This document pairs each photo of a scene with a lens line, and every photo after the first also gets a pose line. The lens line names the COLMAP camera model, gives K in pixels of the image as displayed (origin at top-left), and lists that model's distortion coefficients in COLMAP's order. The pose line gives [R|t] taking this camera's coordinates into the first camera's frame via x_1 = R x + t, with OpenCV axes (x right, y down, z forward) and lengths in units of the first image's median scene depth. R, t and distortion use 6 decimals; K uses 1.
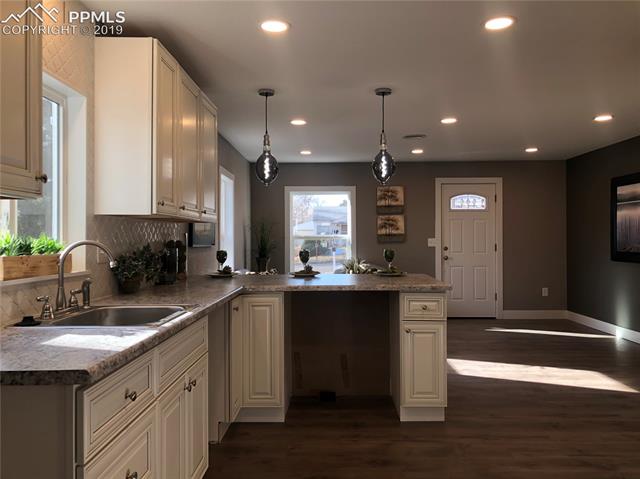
lens RADIAL K [[525.2, 0, 315.7], [0, 525.2, 239.5], [0, 0, 1]] dist [0.031551, -0.021992]
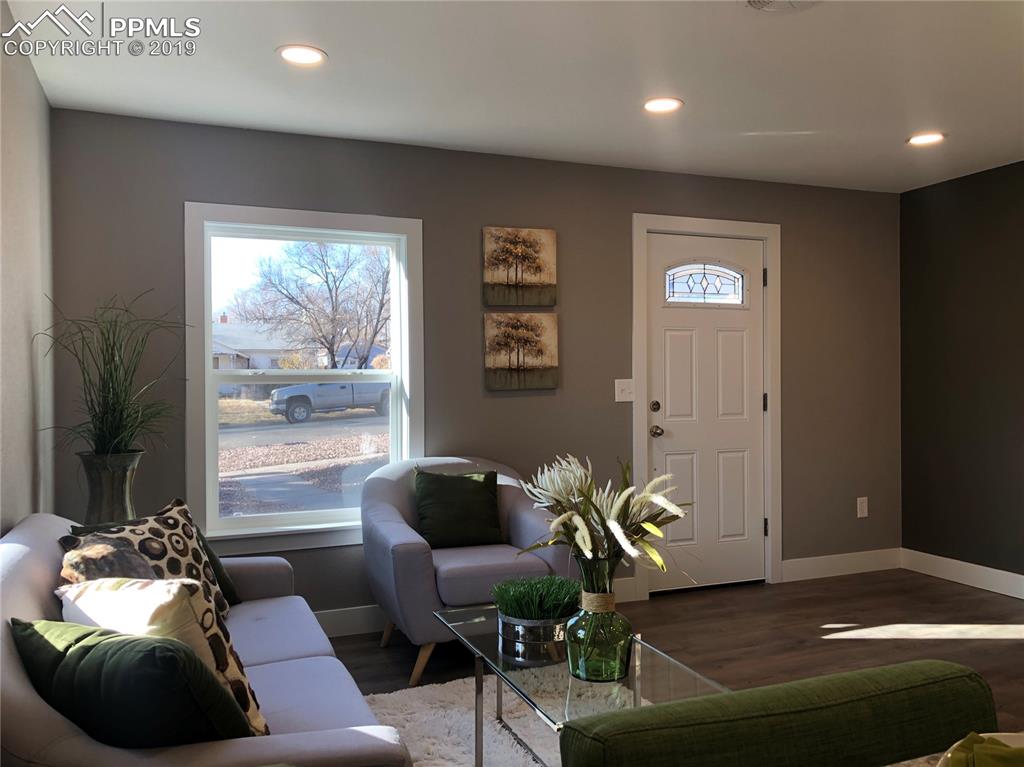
lens RADIAL K [[840.3, 0, 521.9], [0, 840.3, 379.8], [0, 0, 1]] dist [0.031551, -0.021992]
pose [[0.910432, -0.003099, 0.413647, -0.084520], [0.001492, 0.999990, 0.004206, -0.004374], [-0.413656, -0.003212, 0.910428, 0.500390]]
